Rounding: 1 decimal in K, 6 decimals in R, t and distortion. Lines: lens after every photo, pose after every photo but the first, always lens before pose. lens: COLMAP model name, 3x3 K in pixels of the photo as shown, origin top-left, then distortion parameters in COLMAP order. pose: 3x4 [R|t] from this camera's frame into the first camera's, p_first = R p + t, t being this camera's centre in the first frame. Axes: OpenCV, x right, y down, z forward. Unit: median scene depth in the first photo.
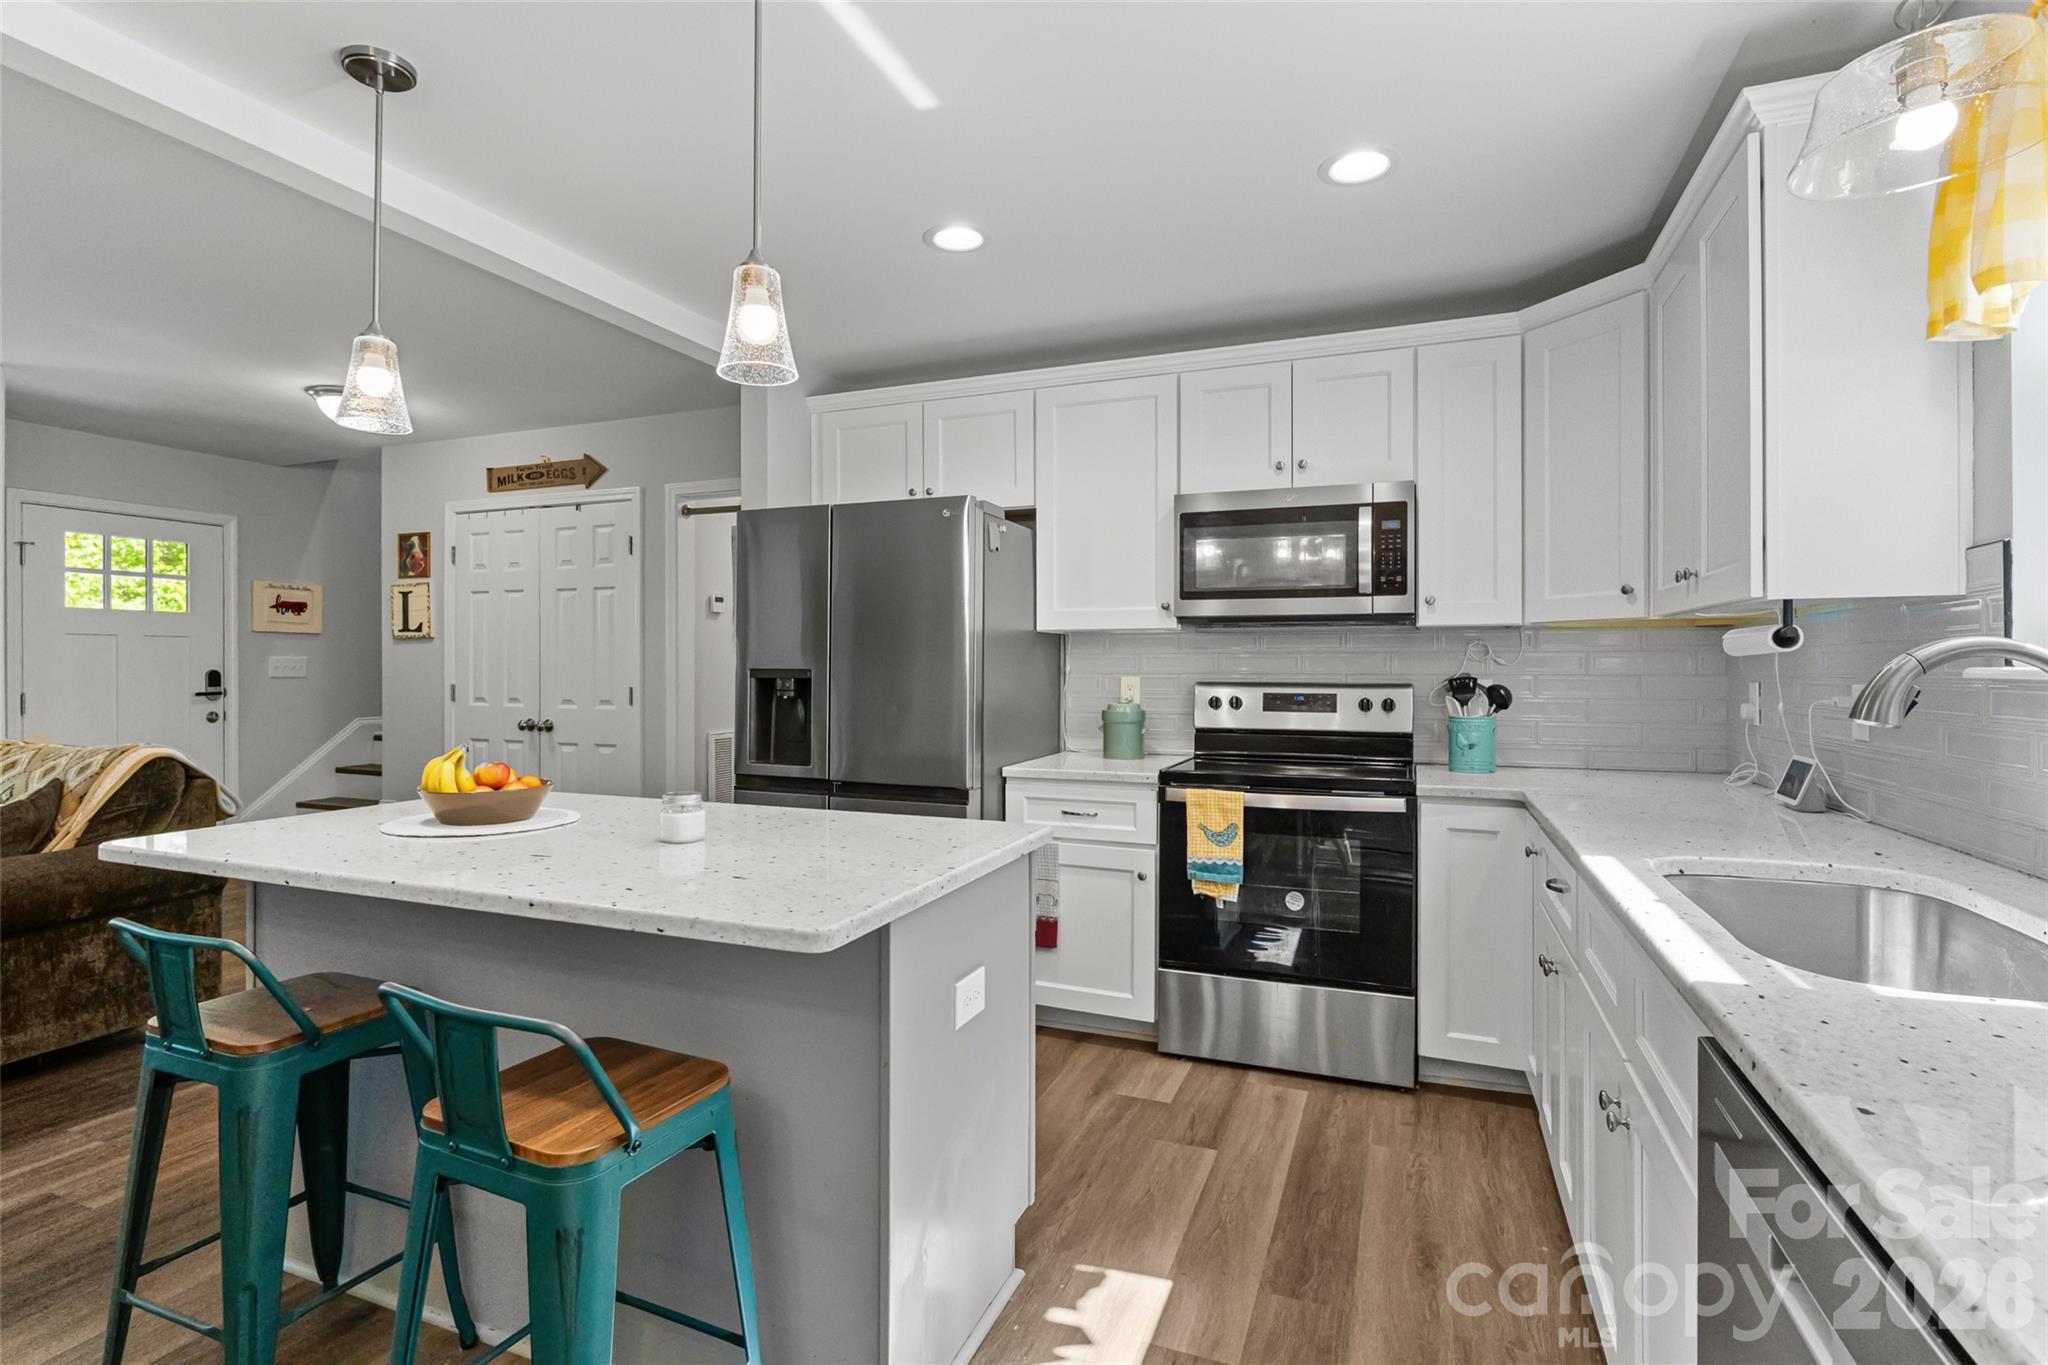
lens RADIAL K [[968.9, 0, 1017.5], [0, 968.9, 670.2], [0, 0, 1]] dist [-0.002372, 0.001338]
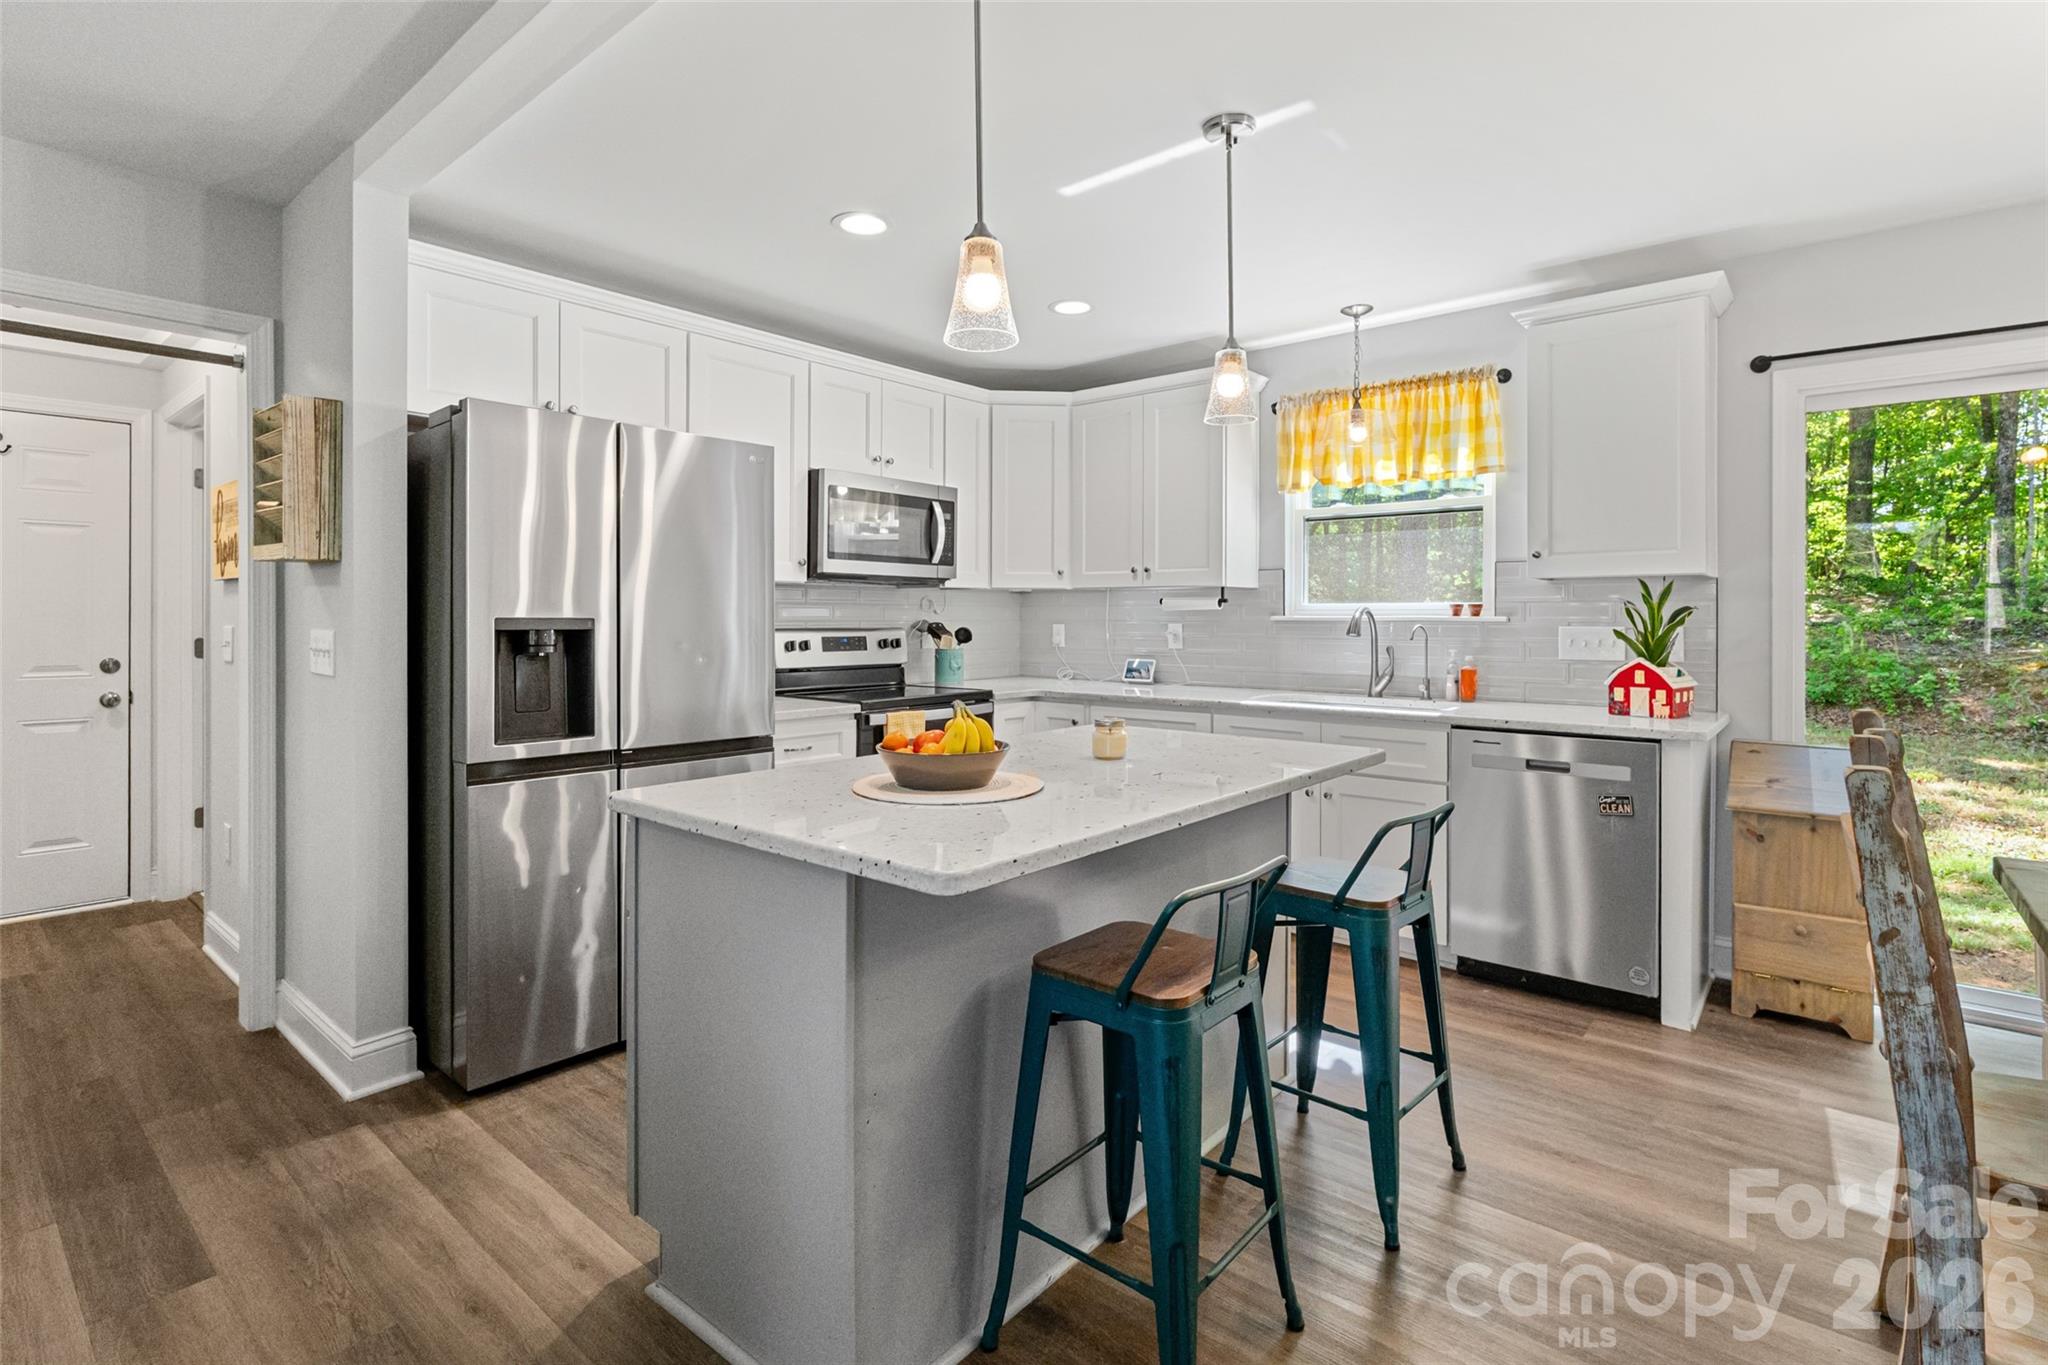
lens RADIAL K [[968.9, 0, 1022.5], [0, 968.9, 623.8], [0, 0, 1]] dist [-0.002372, 0.001338]
pose [[0.319915, -0.007582, 0.947416, -0.568100], [0.001402, 0.999971, 0.007529, -0.000958], [-0.947445, -0.001080, 0.319916, 0.261069]]
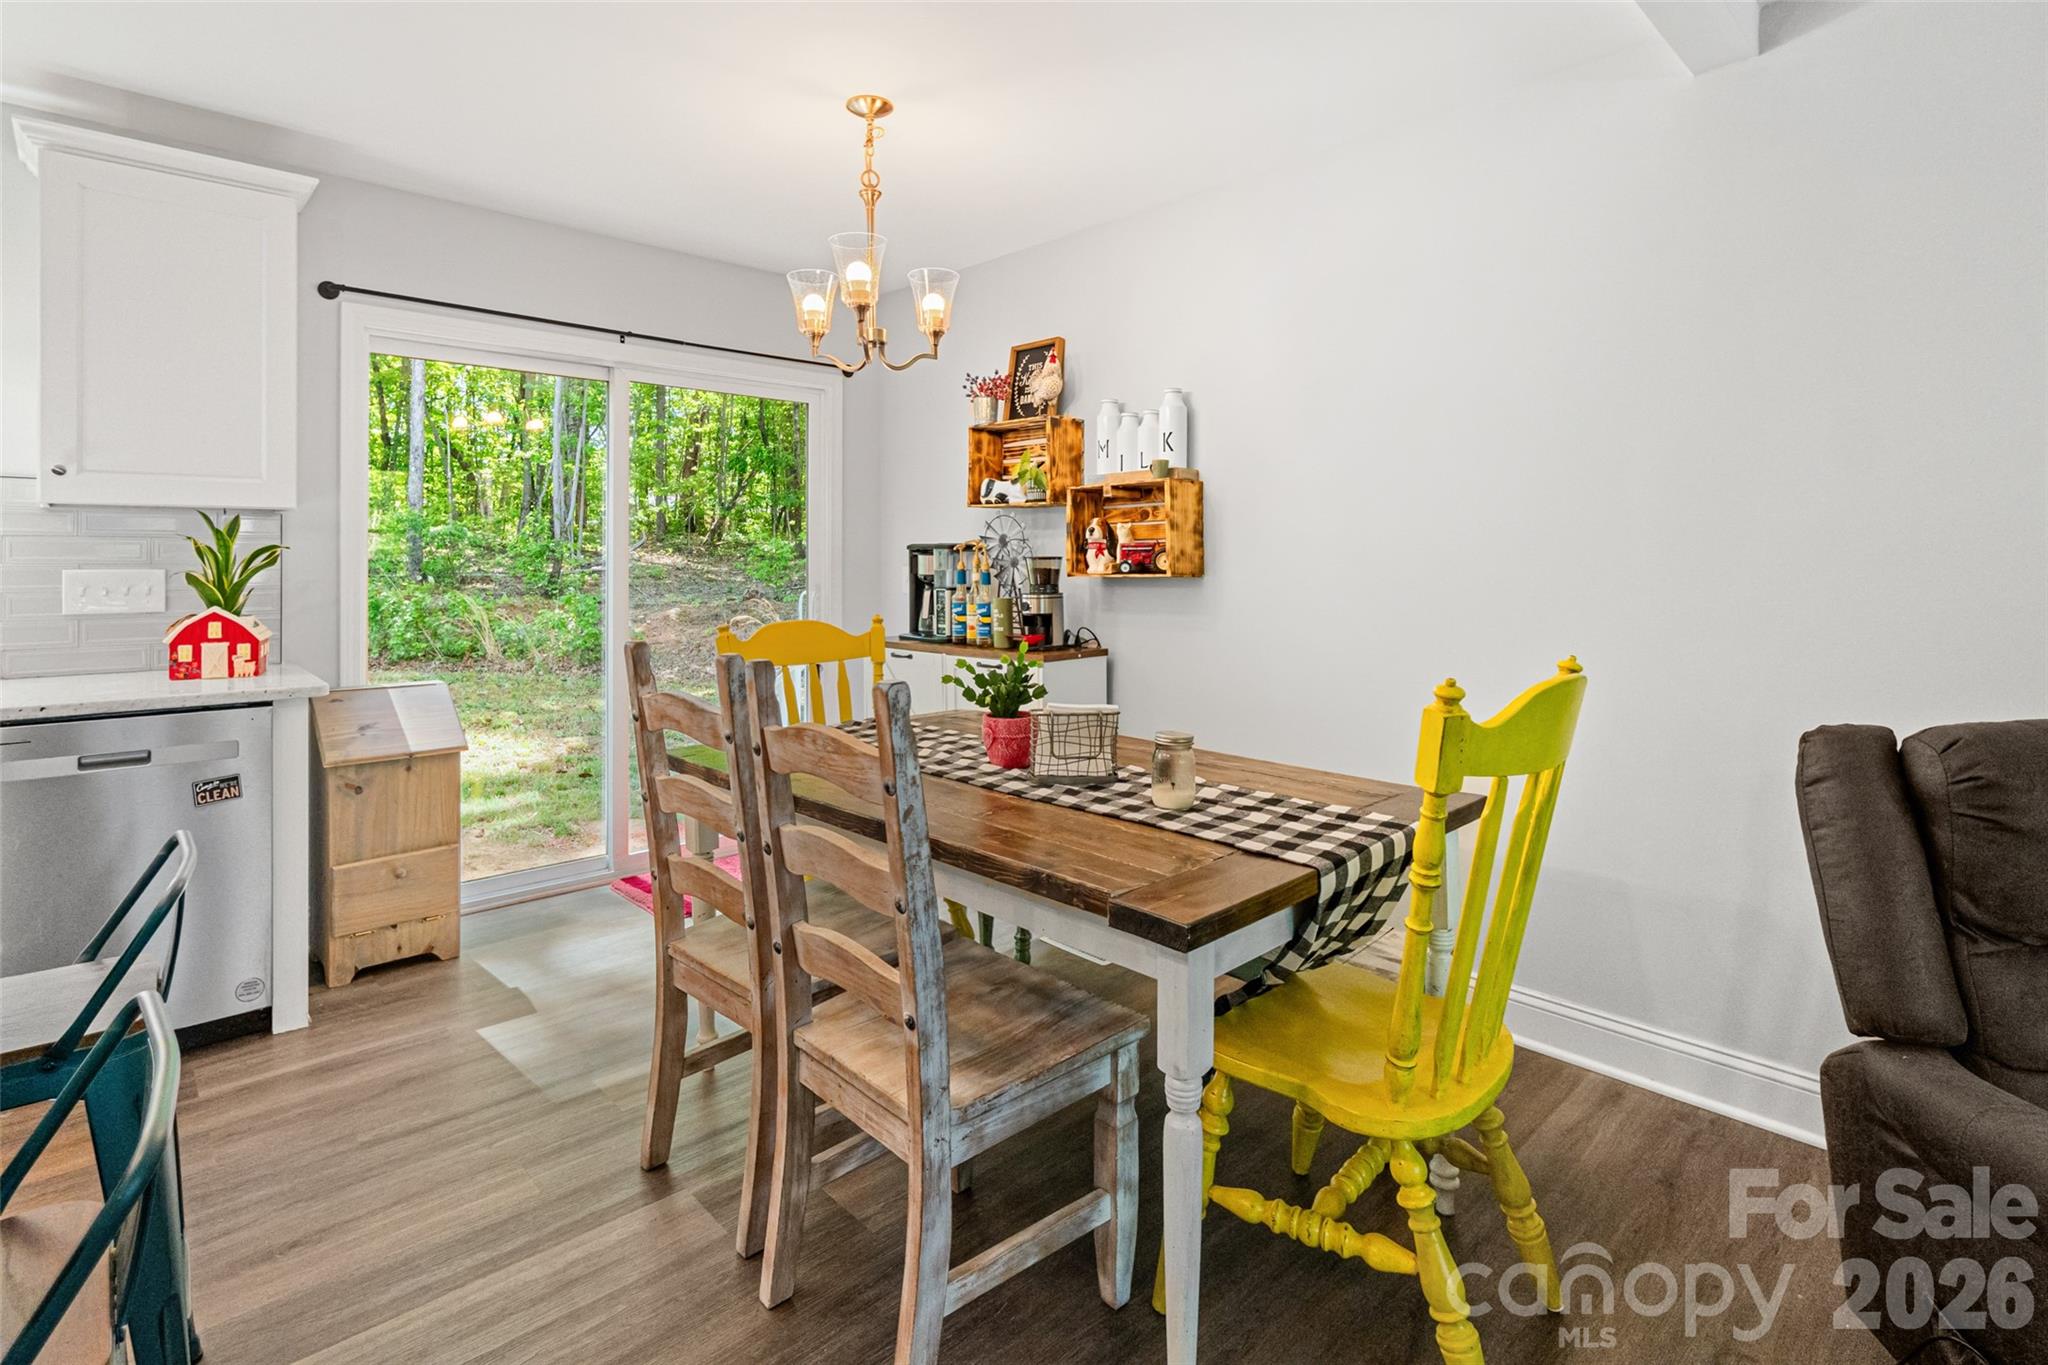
lens RADIAL K [[968.9, 0, 1030.6], [0, 968.9, 559.0], [0, 0, 1]] dist [-0.002372, 0.001338]
pose [[-0.911036, -0.002851, 0.412317, -0.450785], [-0.002266, 0.999996, 0.001909, -0.000954], [-0.412320, 0.000805, -0.911039, 0.375132]]
